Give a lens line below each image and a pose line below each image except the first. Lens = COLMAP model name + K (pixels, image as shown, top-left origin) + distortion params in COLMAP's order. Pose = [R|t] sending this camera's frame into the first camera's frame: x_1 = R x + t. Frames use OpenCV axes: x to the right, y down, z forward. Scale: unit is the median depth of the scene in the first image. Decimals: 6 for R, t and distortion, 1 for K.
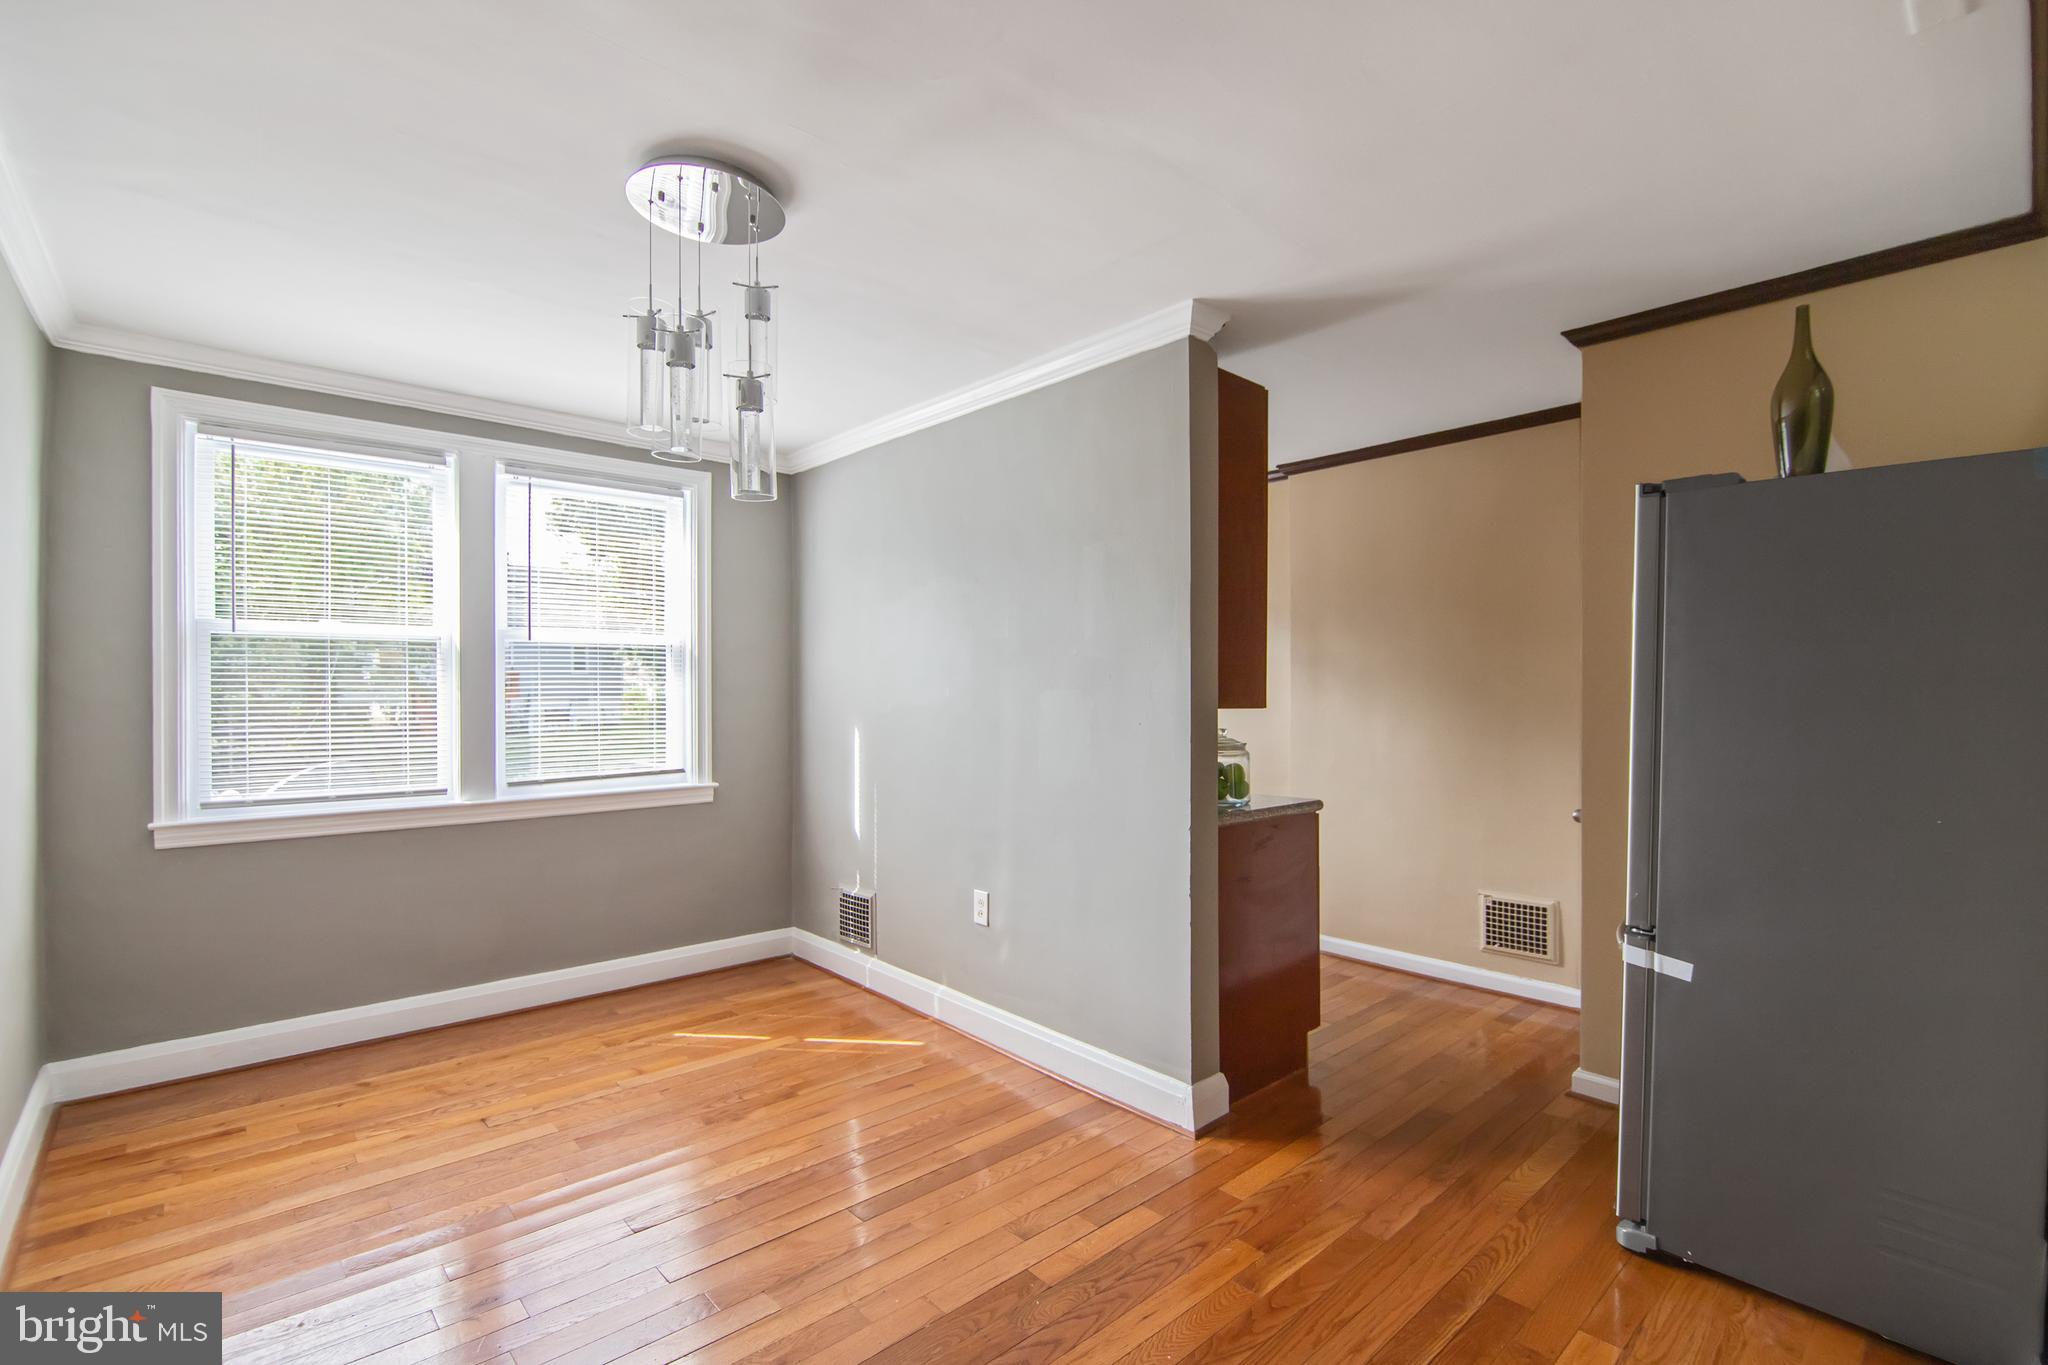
lens RADIAL K [[928.9, 0, 1020.9], [0, 928.9, 670.6], [0, 0, 1]] dist [-0.003292, -0.001368]
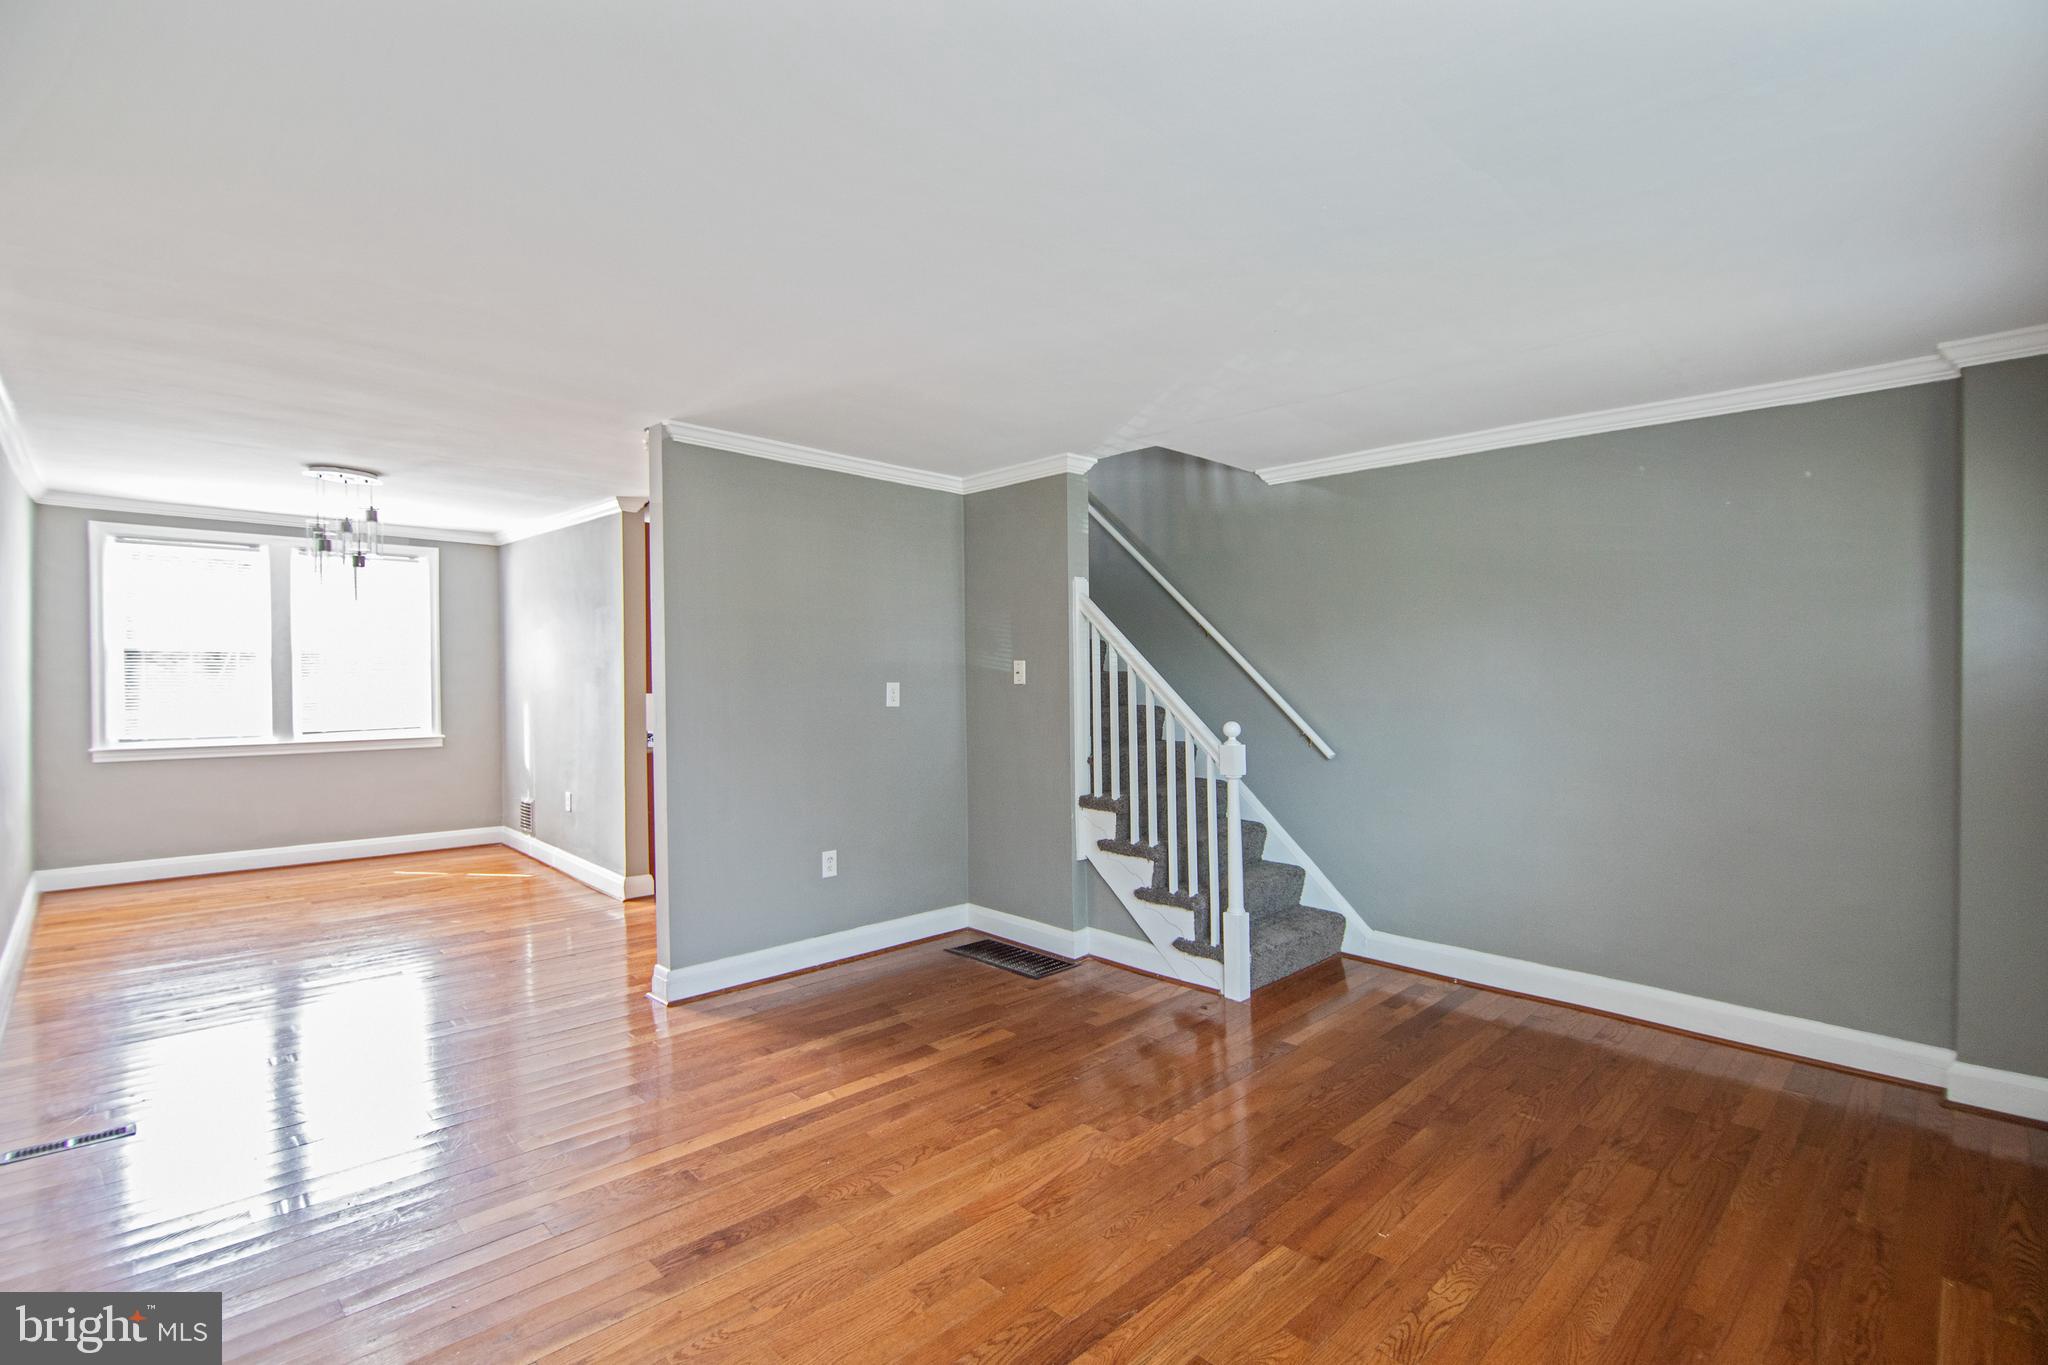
lens RADIAL K [[939.7, 0, 1028.0], [0, 939.7, 679.2], [0, 0, 1]] dist [-0.001242, -0.000146]
pose [[0.998717, 0.013156, 0.048903, 0.822069], [-0.014602, 0.999463, 0.029329, -0.056513], [-0.048491, -0.030005, 0.998373, -0.941619]]
